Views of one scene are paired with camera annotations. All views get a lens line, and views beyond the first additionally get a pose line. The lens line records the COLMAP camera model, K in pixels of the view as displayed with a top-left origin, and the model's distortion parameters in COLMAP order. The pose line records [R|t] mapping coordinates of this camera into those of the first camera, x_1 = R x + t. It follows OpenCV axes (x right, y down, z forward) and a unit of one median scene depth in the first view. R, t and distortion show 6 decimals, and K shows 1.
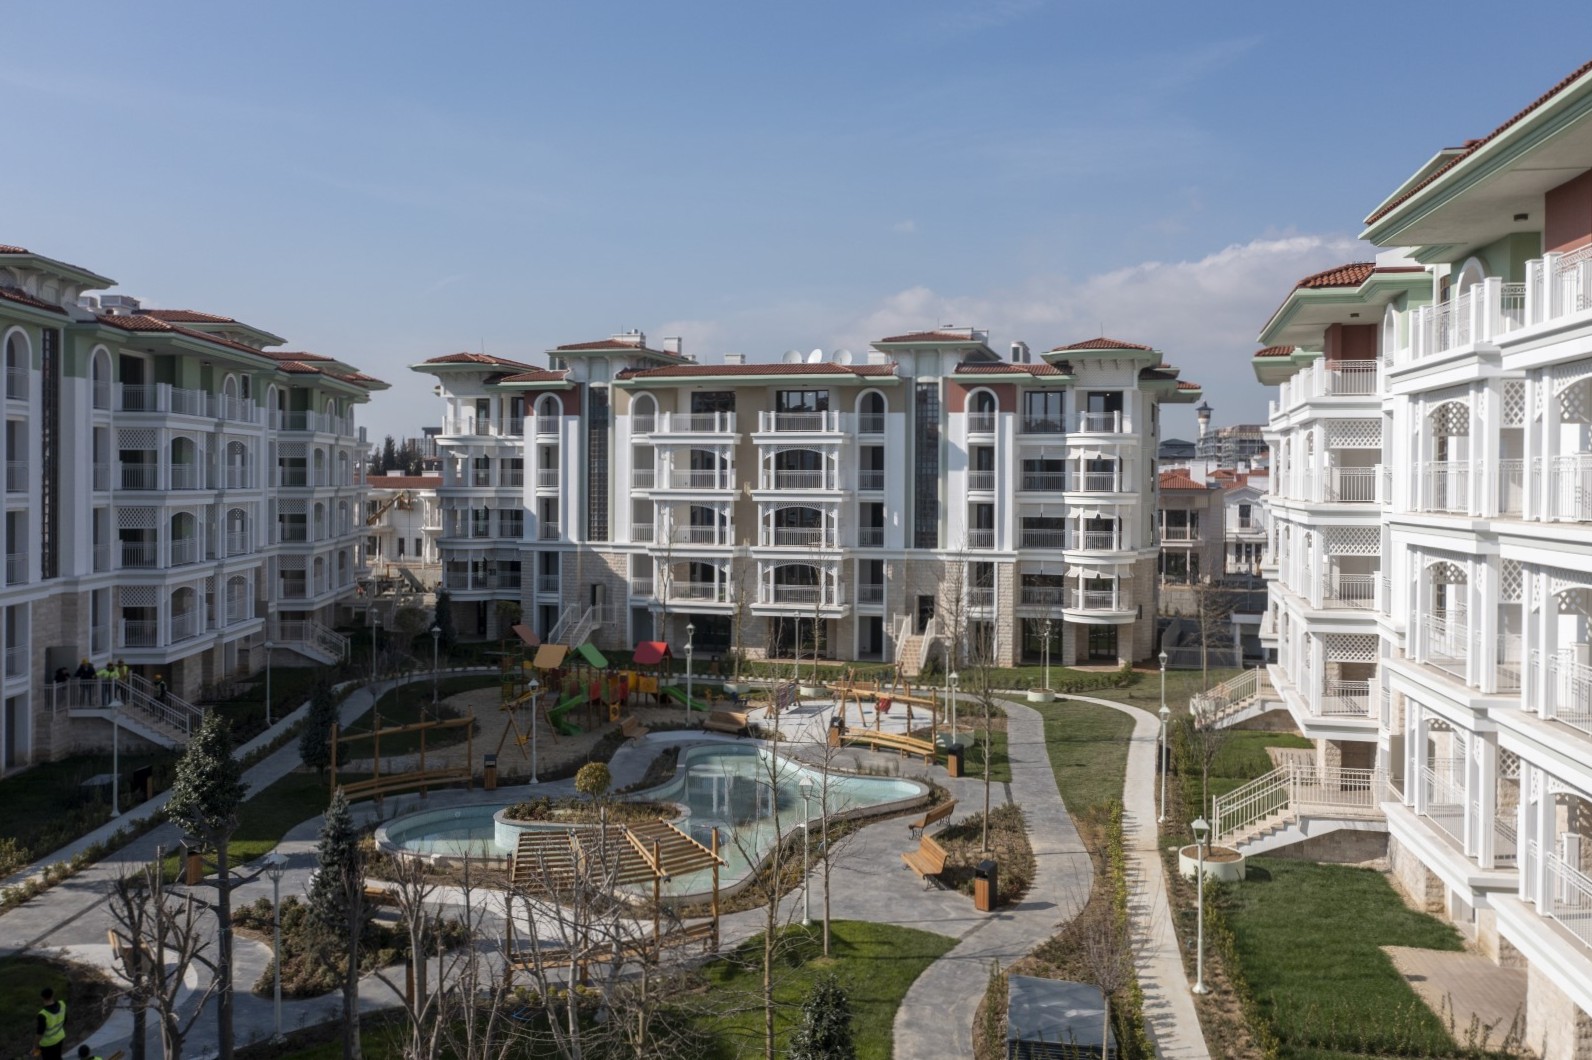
lens RADIAL K [[1228.7, 0, 796.0], [0, 1228.7, 530.0], [0, 0, 1]] dist [-0.033709, 0.074674]
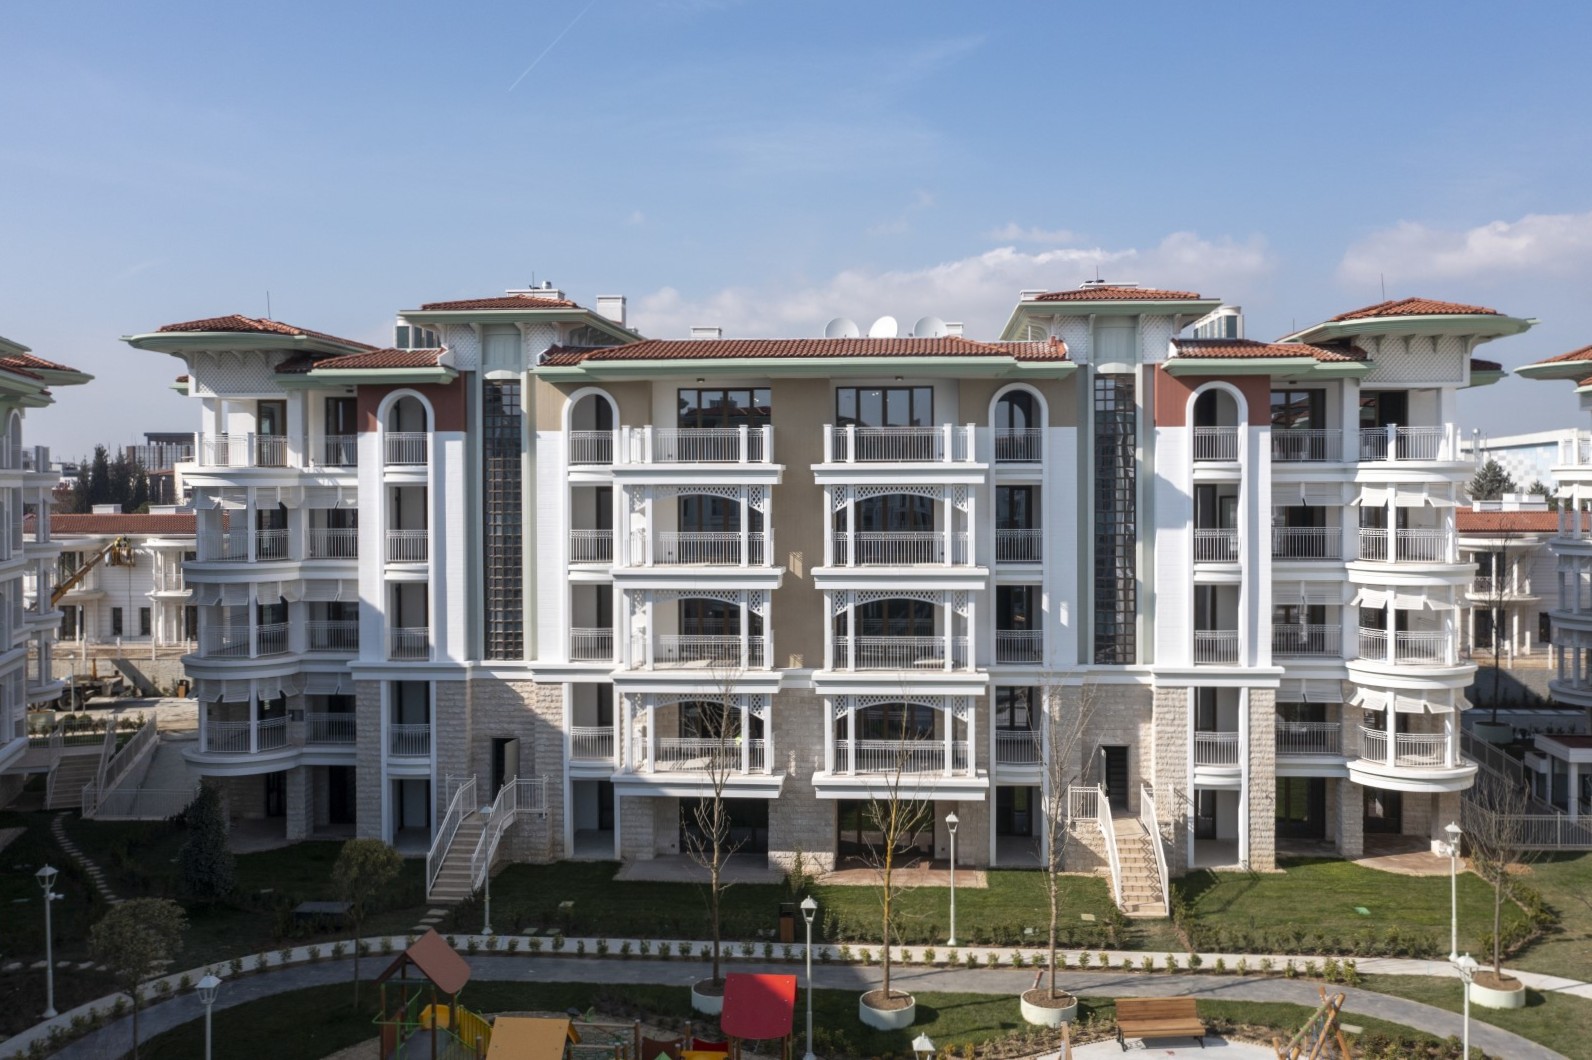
lens RADIAL K [[1228.7, 0, 796.0], [0, 1228.7, 530.0], [0, 0, 1]] dist [-0.033709, 0.074674]
pose [[0.981290, -0.018289, 0.191663, -0.139276], [0.018485, 0.999829, 0.000764, -0.047772], [-0.191645, 0.002793, 0.981460, 0.442530]]
